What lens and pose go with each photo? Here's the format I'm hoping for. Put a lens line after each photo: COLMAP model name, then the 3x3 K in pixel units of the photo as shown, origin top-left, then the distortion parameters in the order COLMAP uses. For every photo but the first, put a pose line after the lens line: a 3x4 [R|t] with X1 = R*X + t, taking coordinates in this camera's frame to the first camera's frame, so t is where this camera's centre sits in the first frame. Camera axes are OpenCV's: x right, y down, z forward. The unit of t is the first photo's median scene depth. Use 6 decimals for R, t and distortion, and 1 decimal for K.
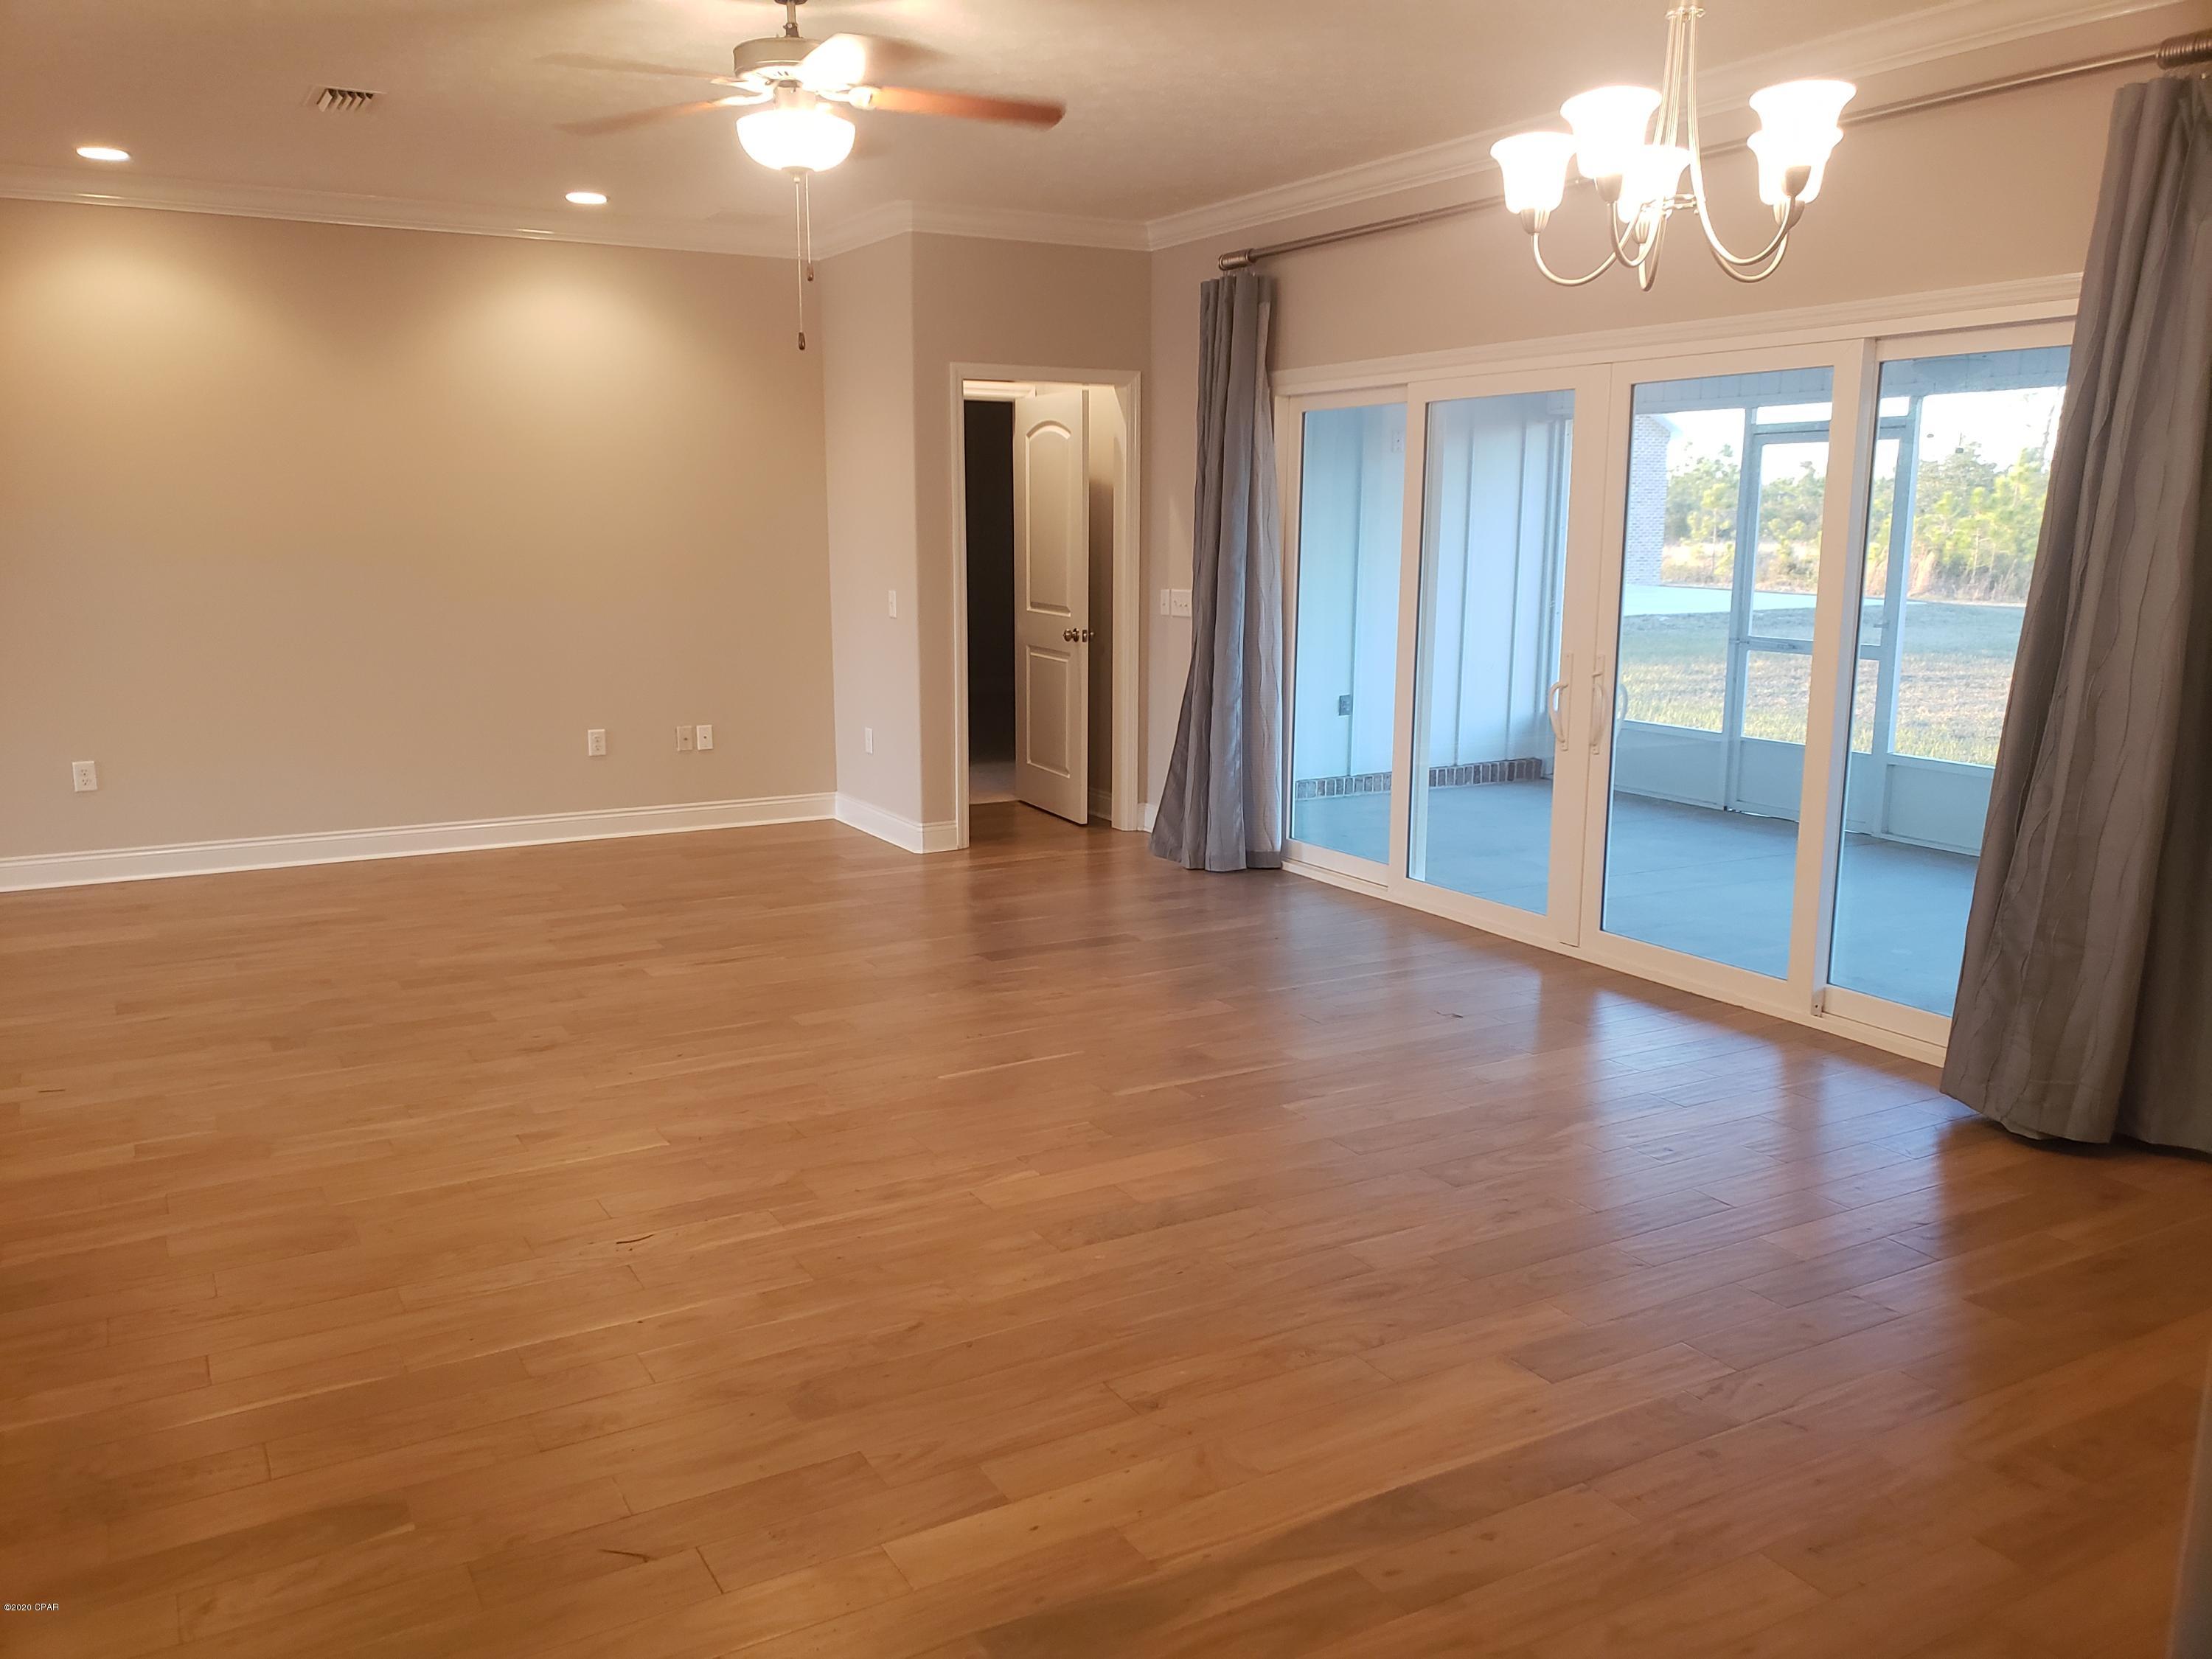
lens RADIAL K [[1722.3, 0, 1049.2], [0, 1722.3, 827.4], [0, 0, 1]] dist [0.133943, -0.277561]
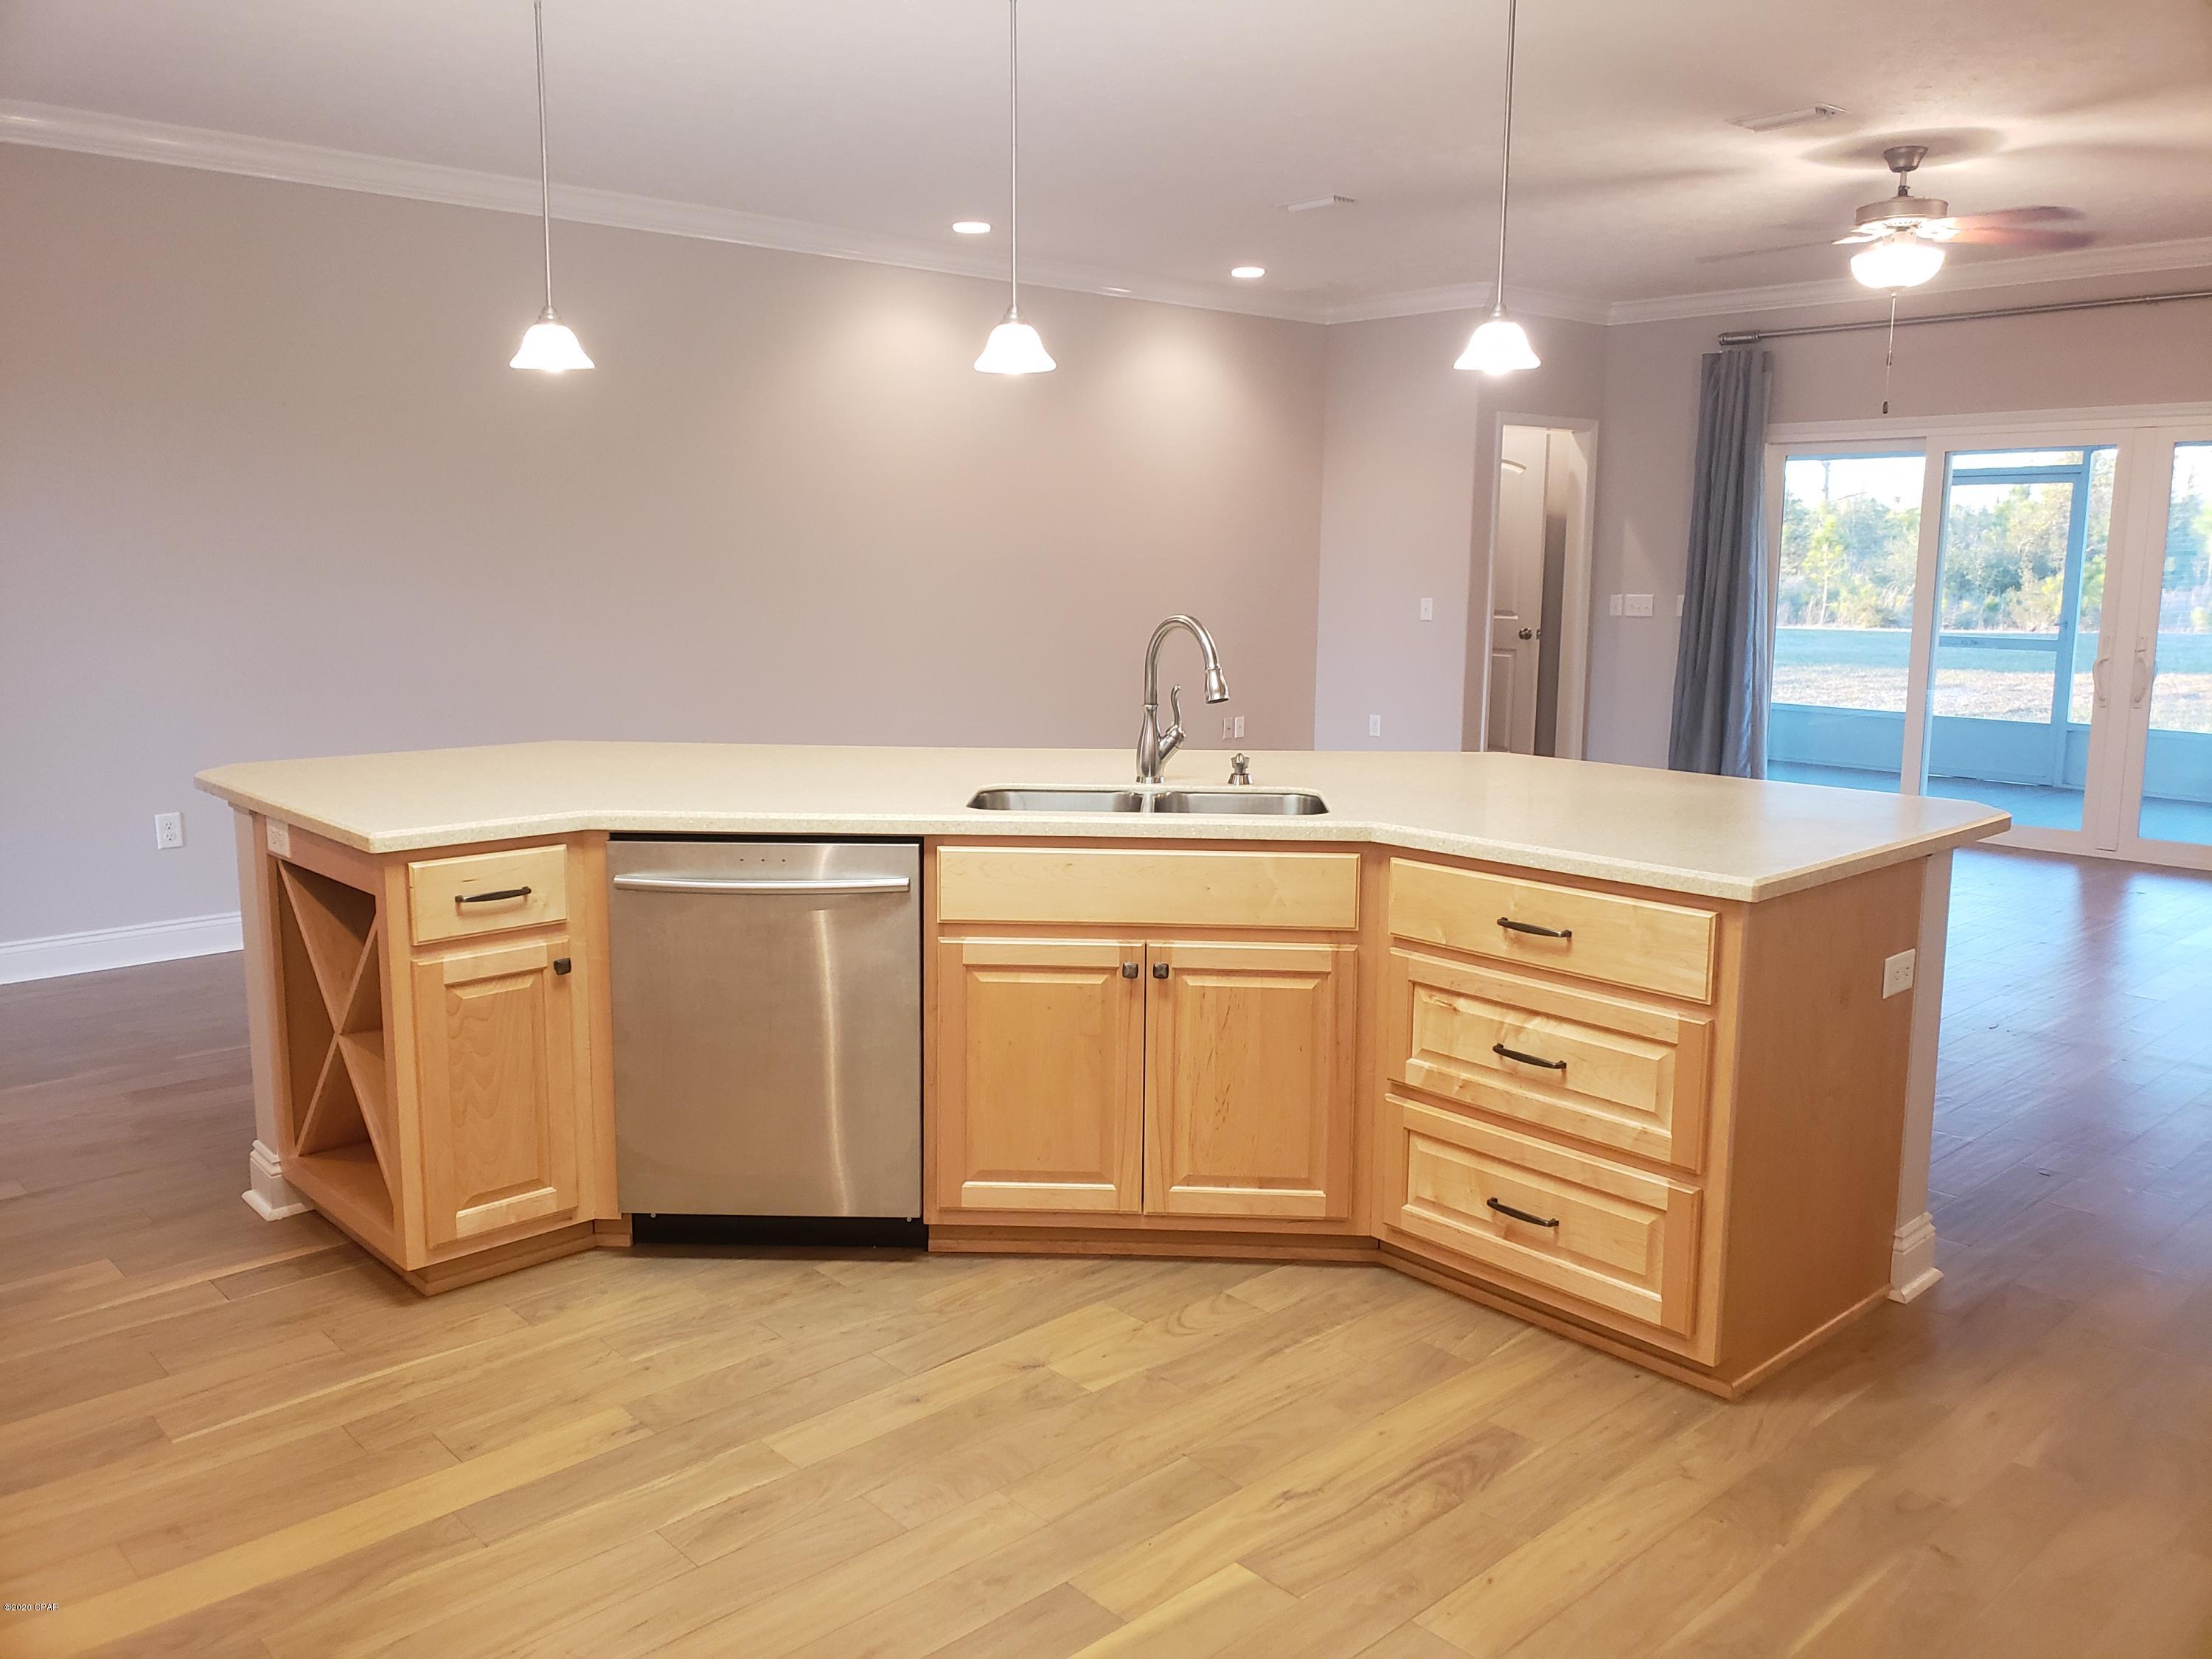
lens RADIAL K [[1722.3, 0, 1049.2], [0, 1722.3, 827.4], [0, 0, 1]] dist [0.133943, -0.277561]
pose [[0.972651, -0.036743, 0.229346, -0.614657], [0.040783, 0.999085, -0.012896, 0.026831], [-0.228662, 0.021897, 0.973260, -0.110850]]
